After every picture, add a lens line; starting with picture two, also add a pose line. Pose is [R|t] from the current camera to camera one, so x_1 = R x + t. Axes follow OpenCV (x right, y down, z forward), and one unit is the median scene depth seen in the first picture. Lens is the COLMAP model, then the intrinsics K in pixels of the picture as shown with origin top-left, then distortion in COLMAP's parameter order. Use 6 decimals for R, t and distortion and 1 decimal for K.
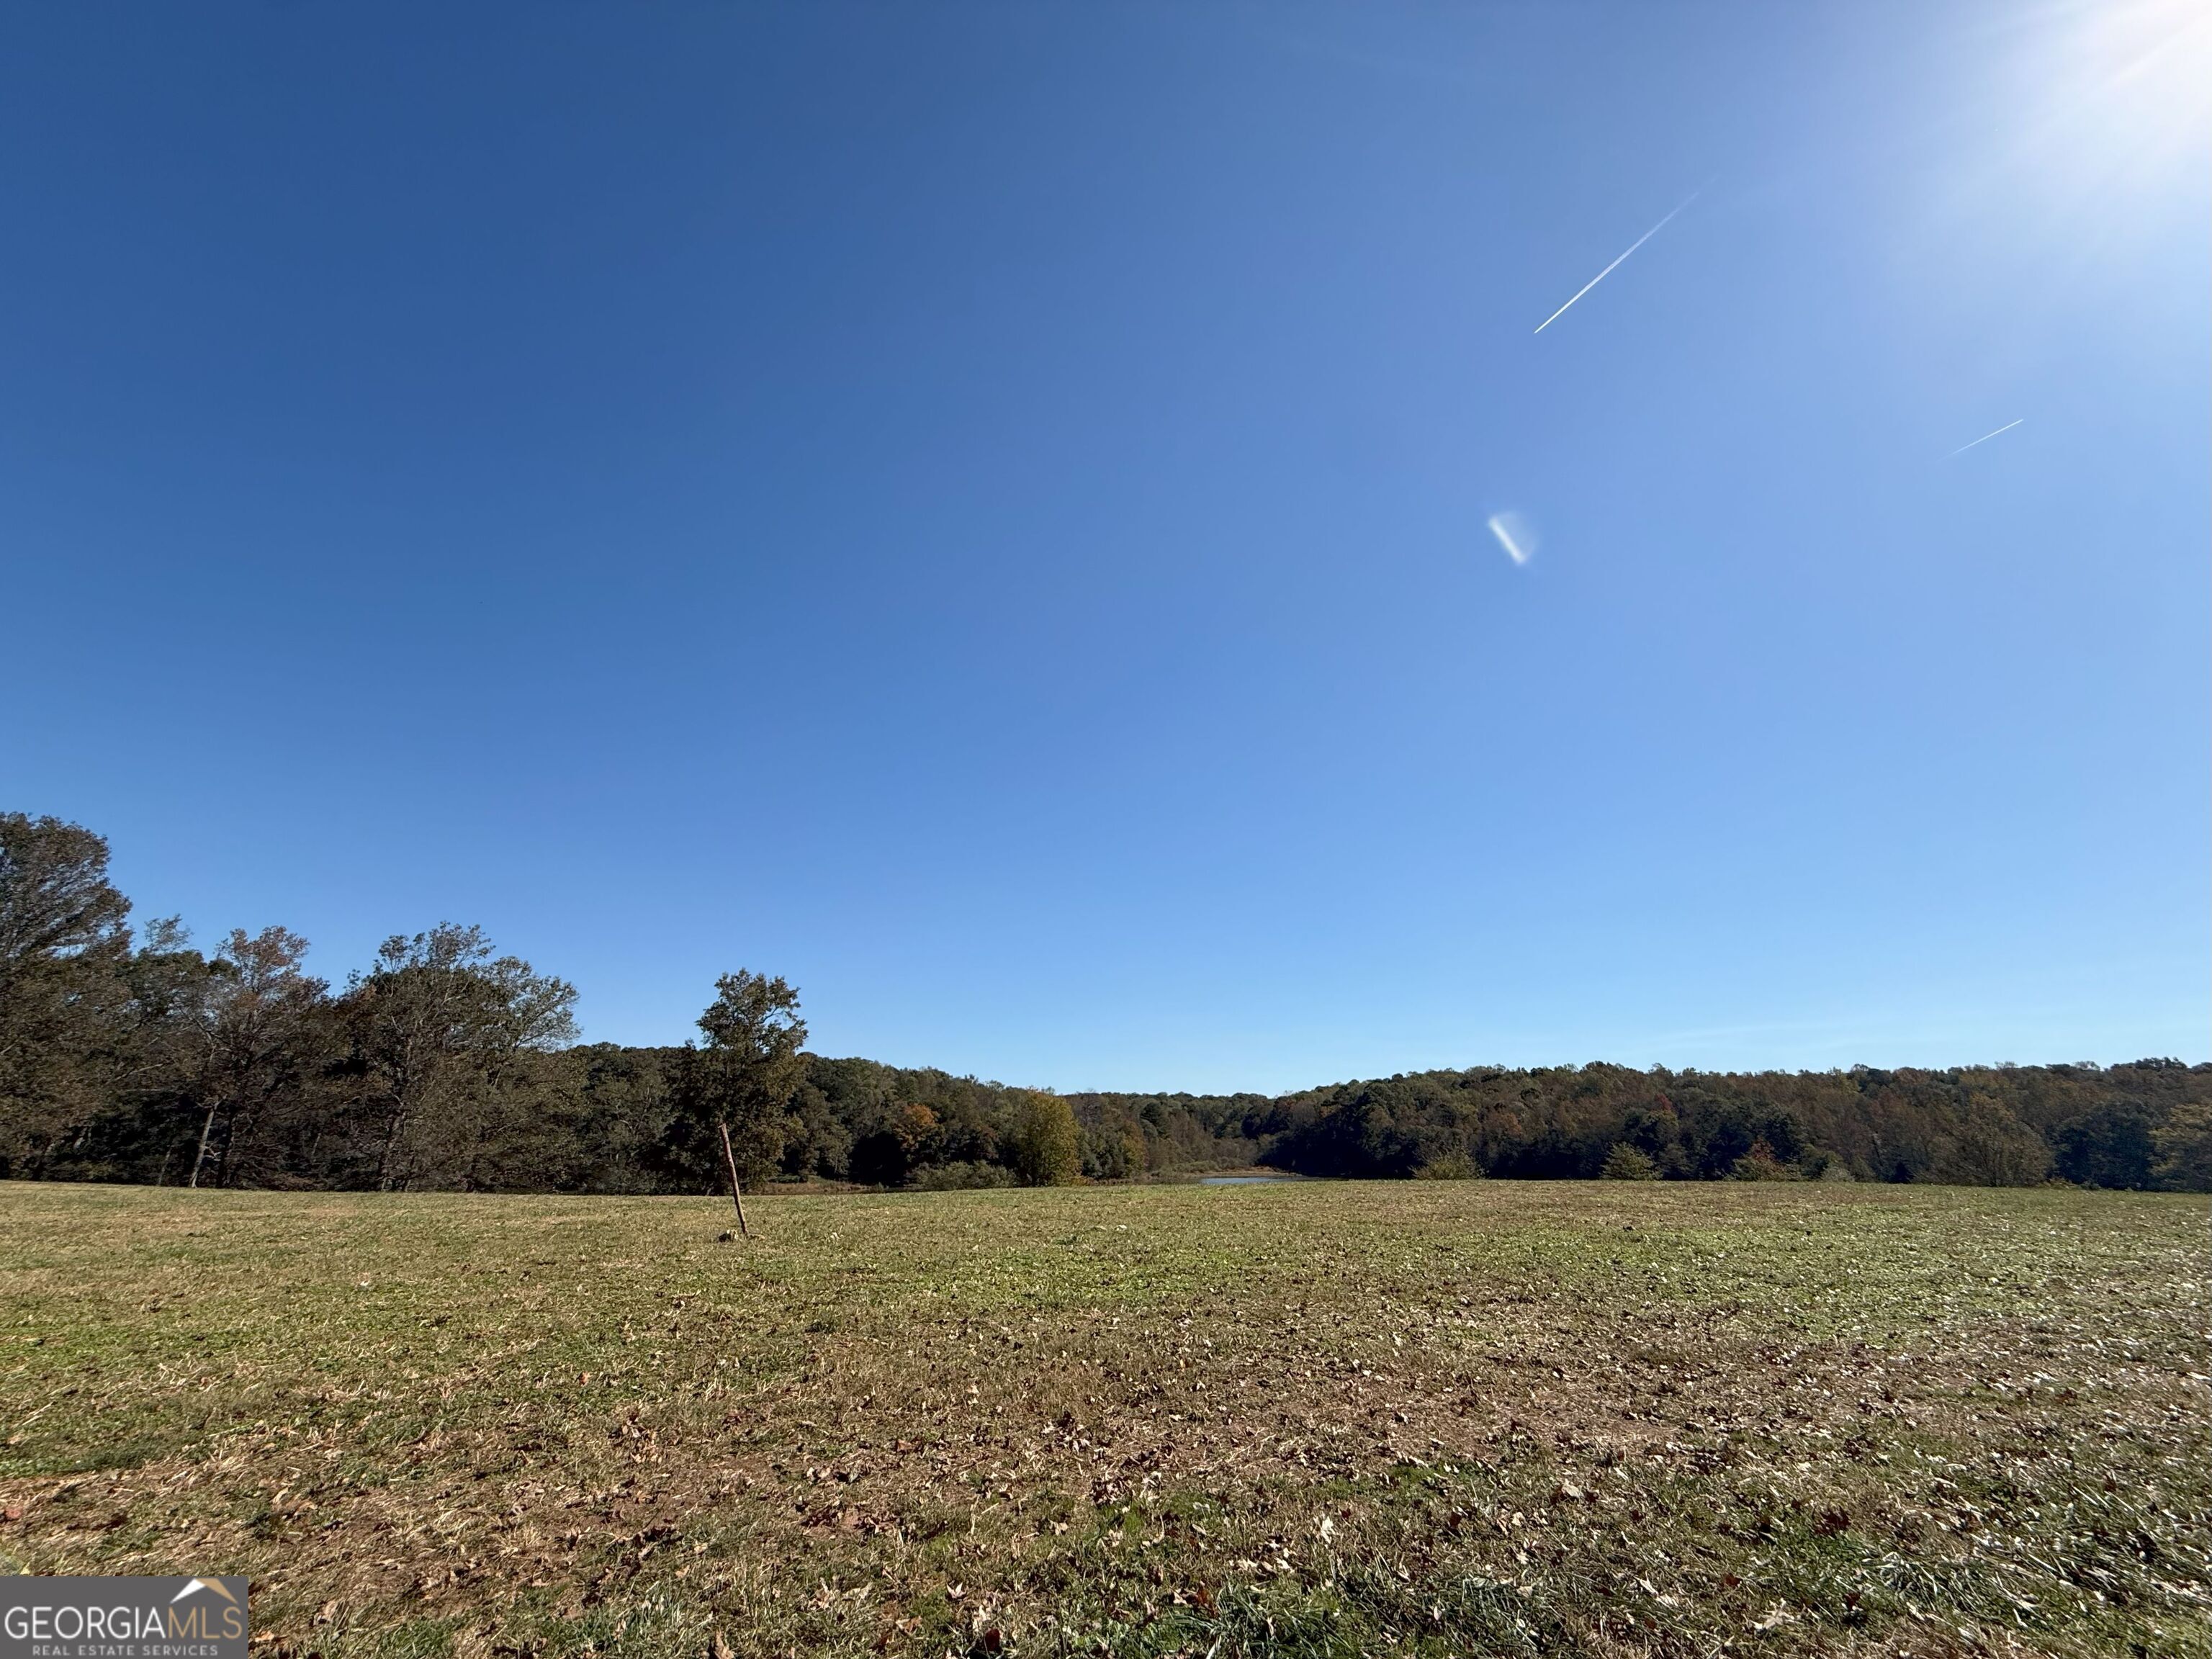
lens RADIAL K [[878.7, 0, 1104.9], [0, 878.7, 821.7], [0, 0, 1]] dist [-0.001241, 0.000066]
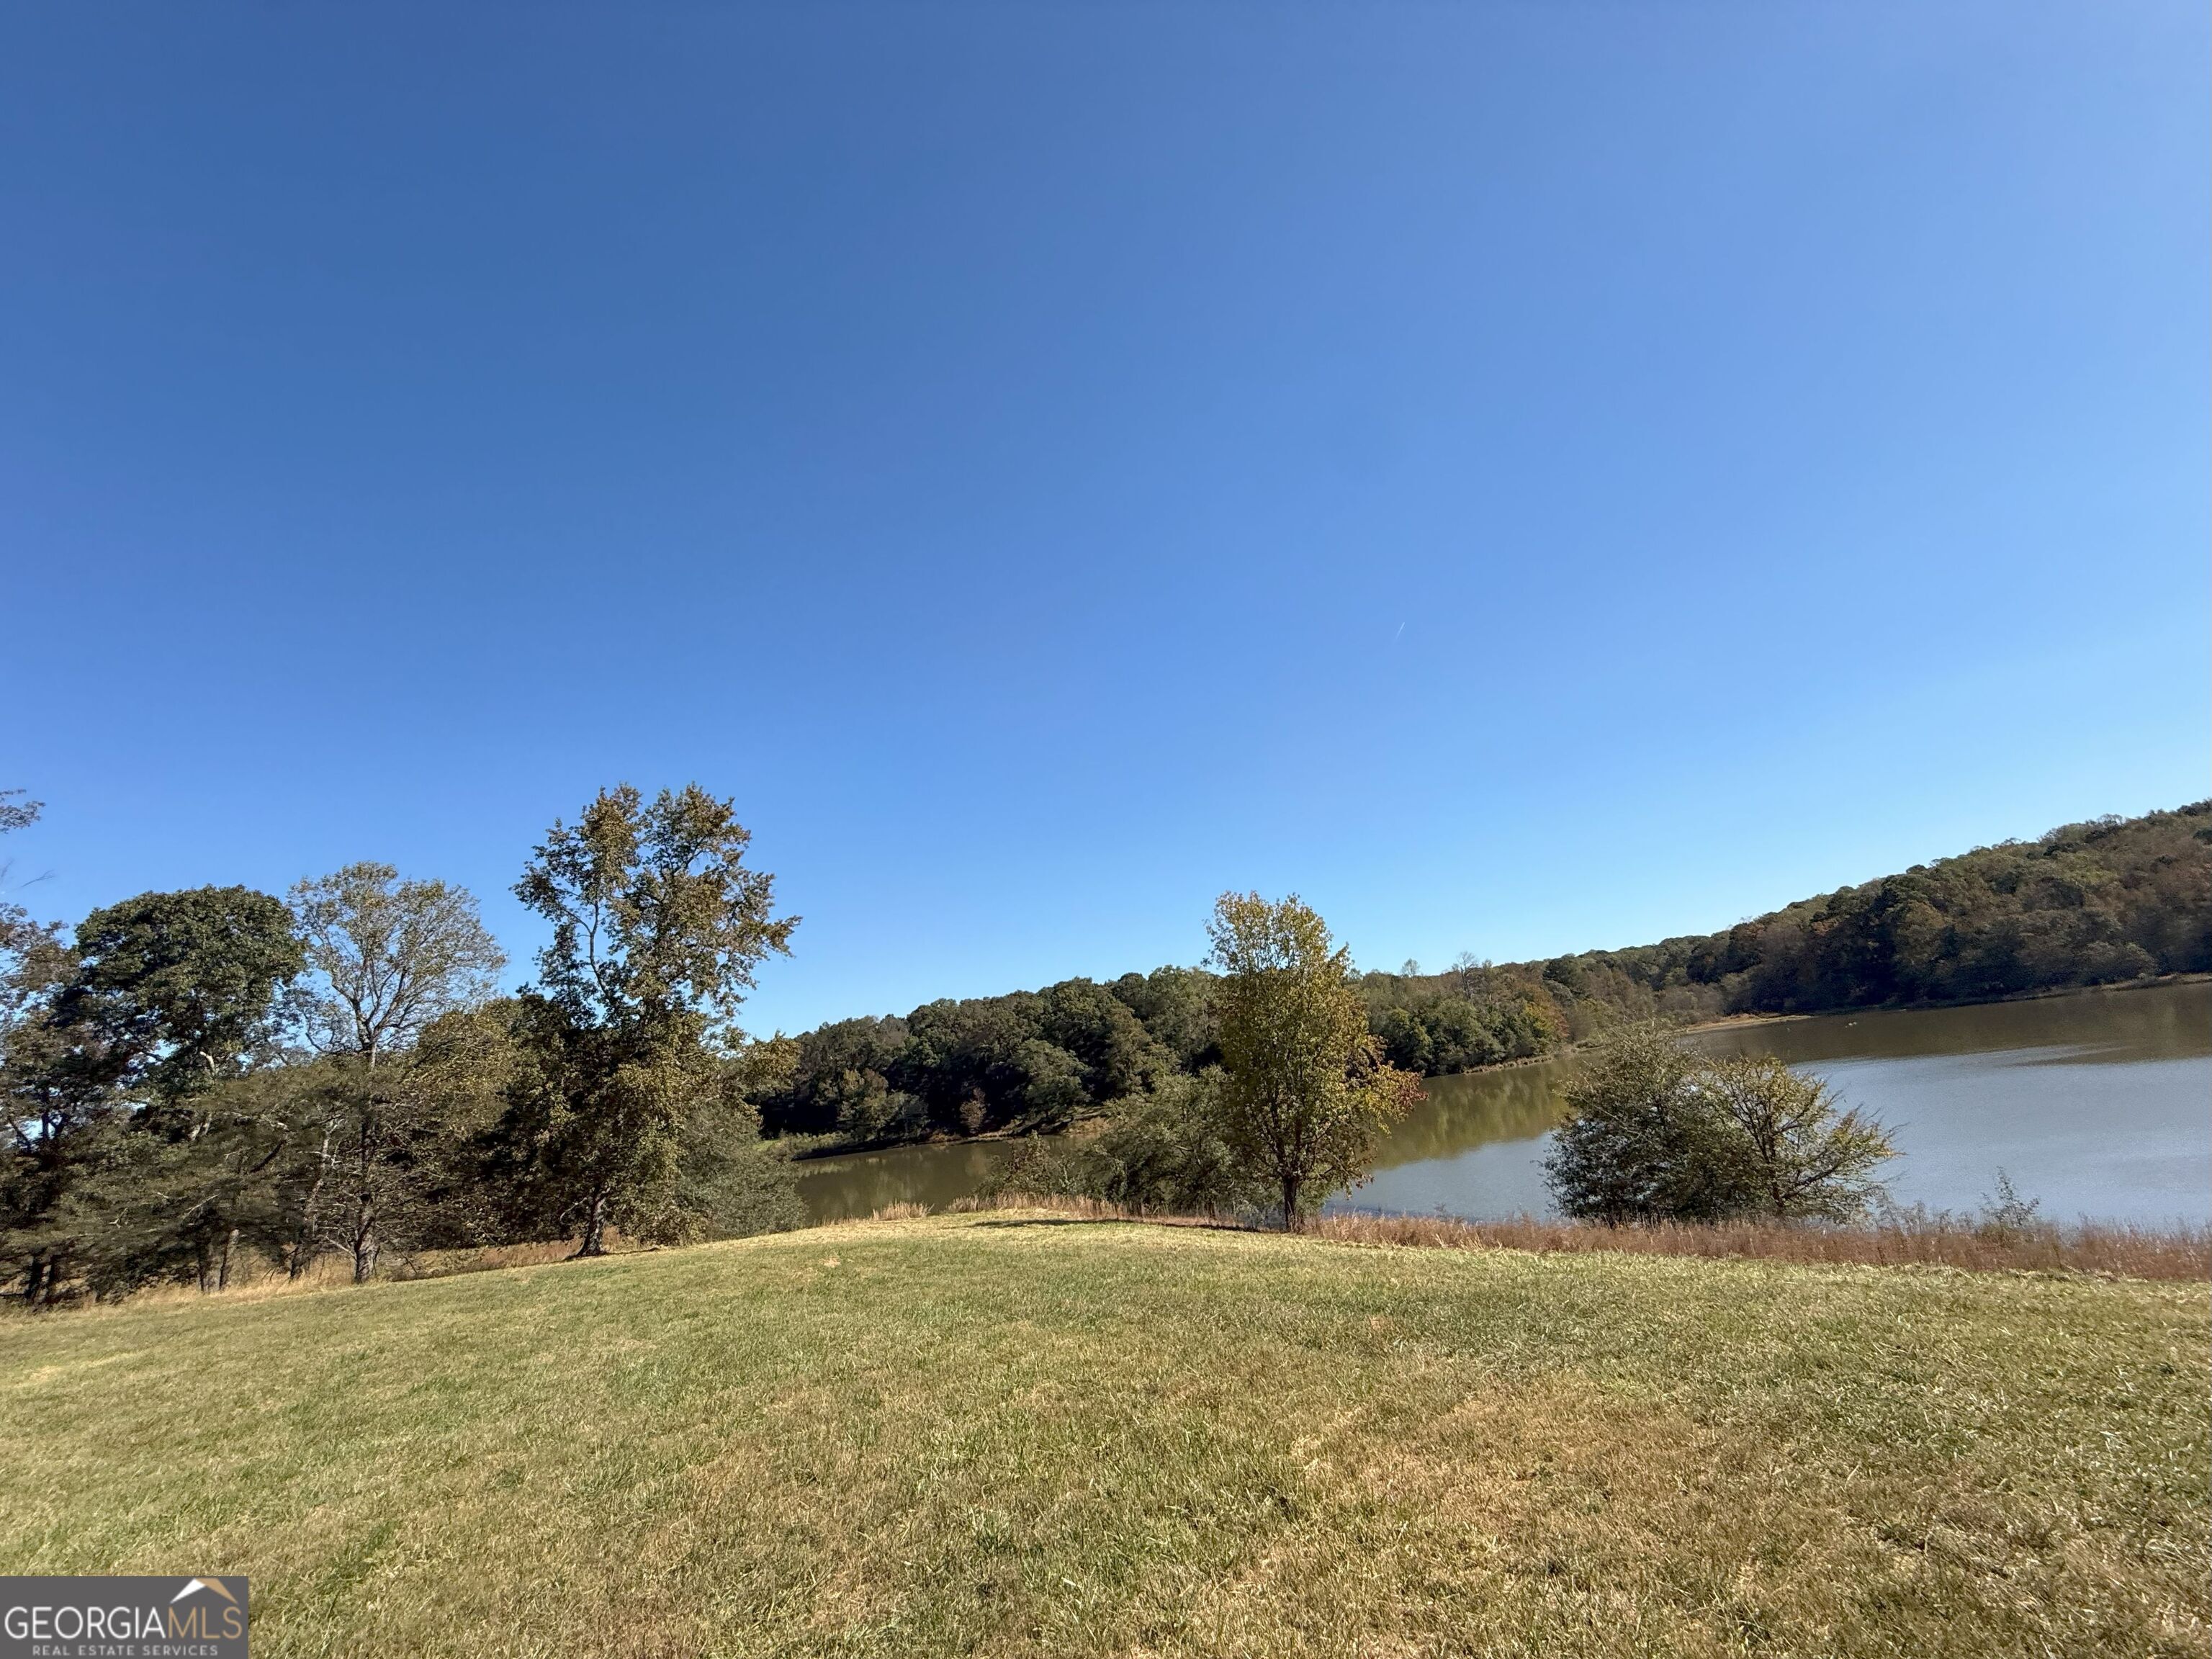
lens RADIAL K [[878.7, 0, 1100.4], [0, 878.7, 833.5], [0, 0, 1]] dist [-0.001241, 0.000066]
pose [[0.897422, -0.234655, -0.373593, 0.009531], [0.272933, 0.960613, 0.052258, 0.069358], [0.346615, -0.148863, 0.926120, 0.172111]]
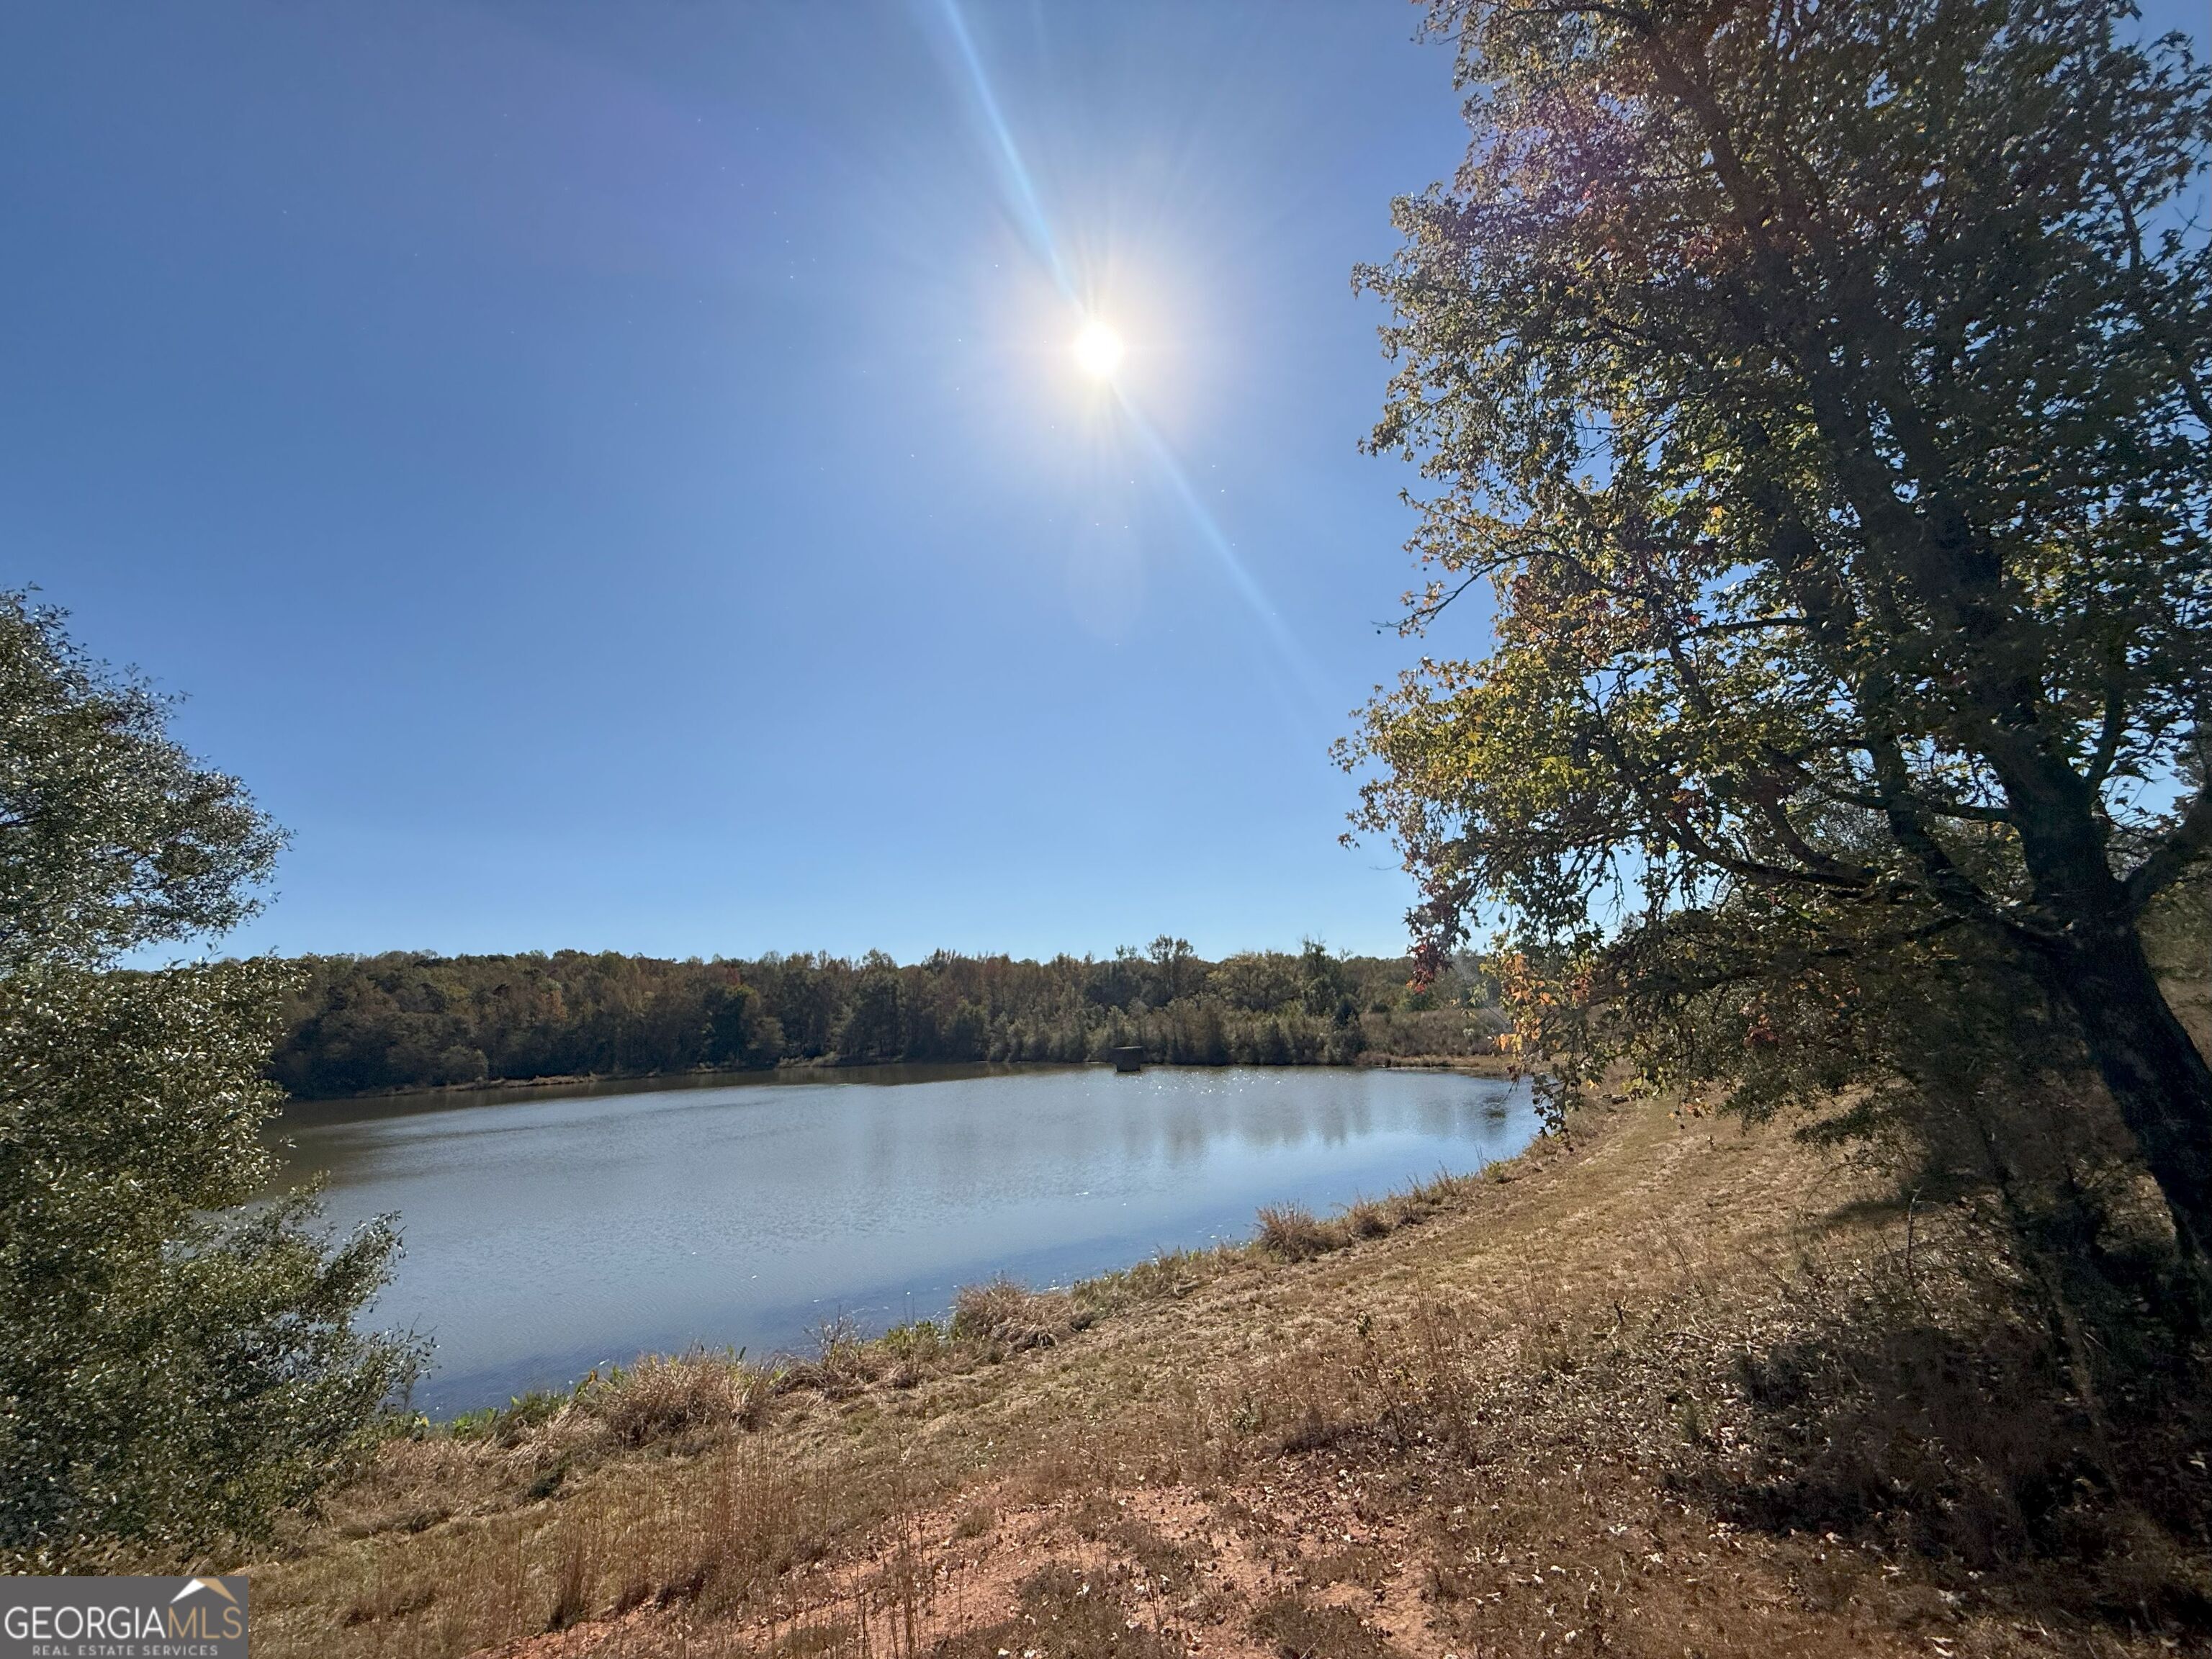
lens RADIAL K [[878.7, 0, 1099.8], [0, 878.7, 825.2], [0, 0, 1]] dist [-0.001241, 0.000066]
pose [[0.388107, 0.176614, 0.904533, -0.047895], [-0.255016, 0.963725, -0.078752, 0.129566], [-0.885629, -0.200106, 0.419068, 0.291272]]
